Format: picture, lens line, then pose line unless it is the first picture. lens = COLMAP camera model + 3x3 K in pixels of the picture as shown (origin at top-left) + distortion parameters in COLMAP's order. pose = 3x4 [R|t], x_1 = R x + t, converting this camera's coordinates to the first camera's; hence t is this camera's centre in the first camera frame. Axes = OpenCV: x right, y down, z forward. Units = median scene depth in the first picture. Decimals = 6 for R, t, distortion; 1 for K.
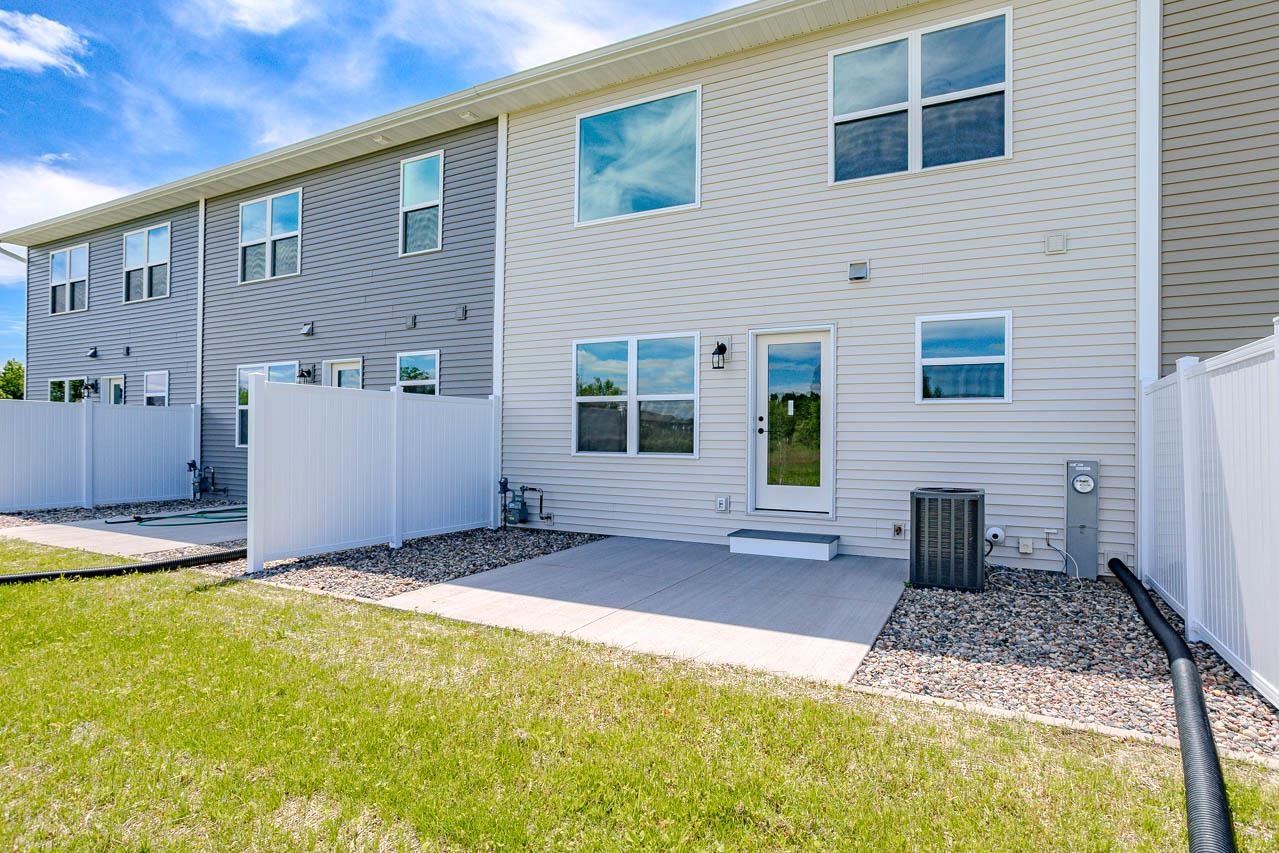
lens RADIAL K [[634.8, 0, 697.0], [0, 634.8, 427.6], [0, 0, 1]] dist [-0.015563, 0.000457]
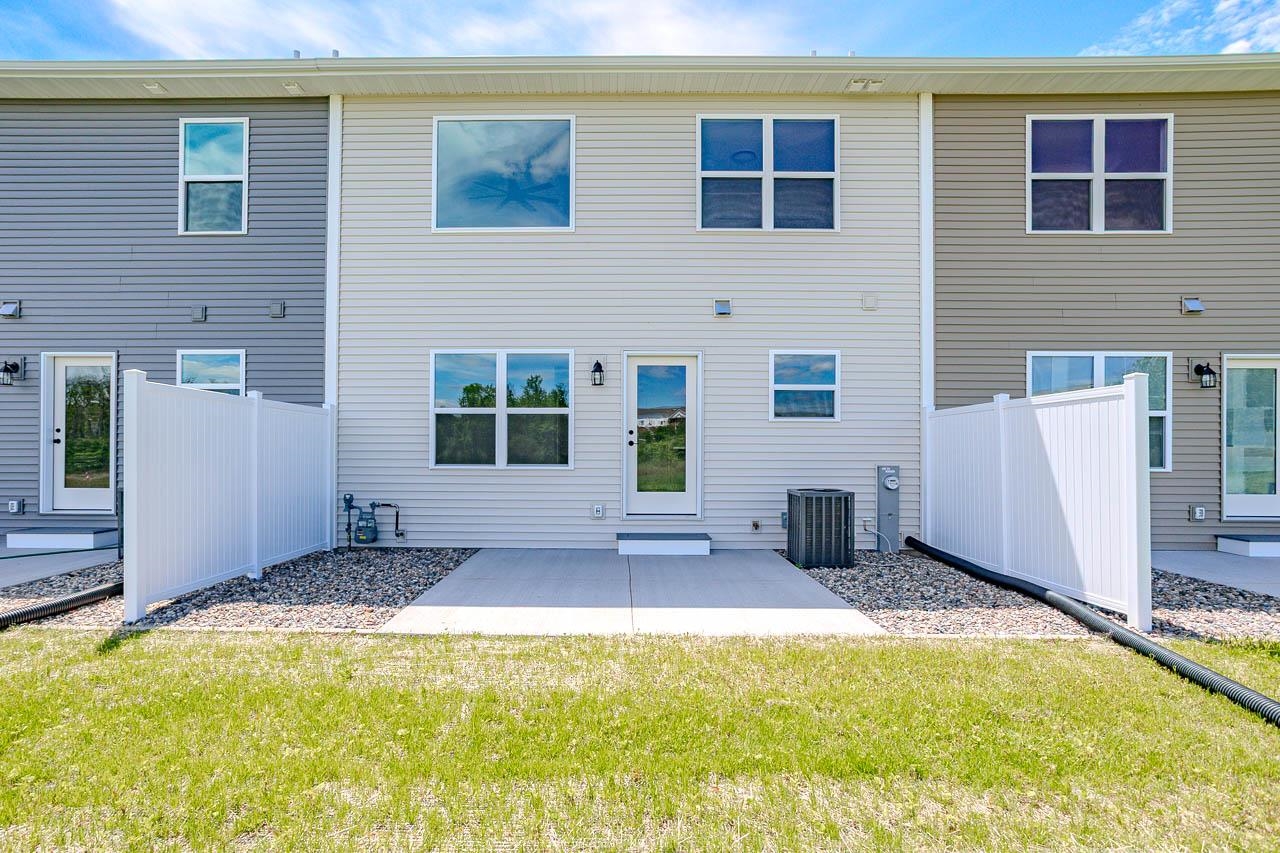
lens RADIAL K [[625.1, 0, 614.1], [0, 625.1, 443.3], [0, 0, 1]] dist [-0.028972, 0.021846]
pose [[0.912175, 0.000082, 0.409802, -0.372053], [-0.002798, 0.999978, 0.006026, -0.001309], [-0.409792, -0.006644, 0.912155, 0.023083]]
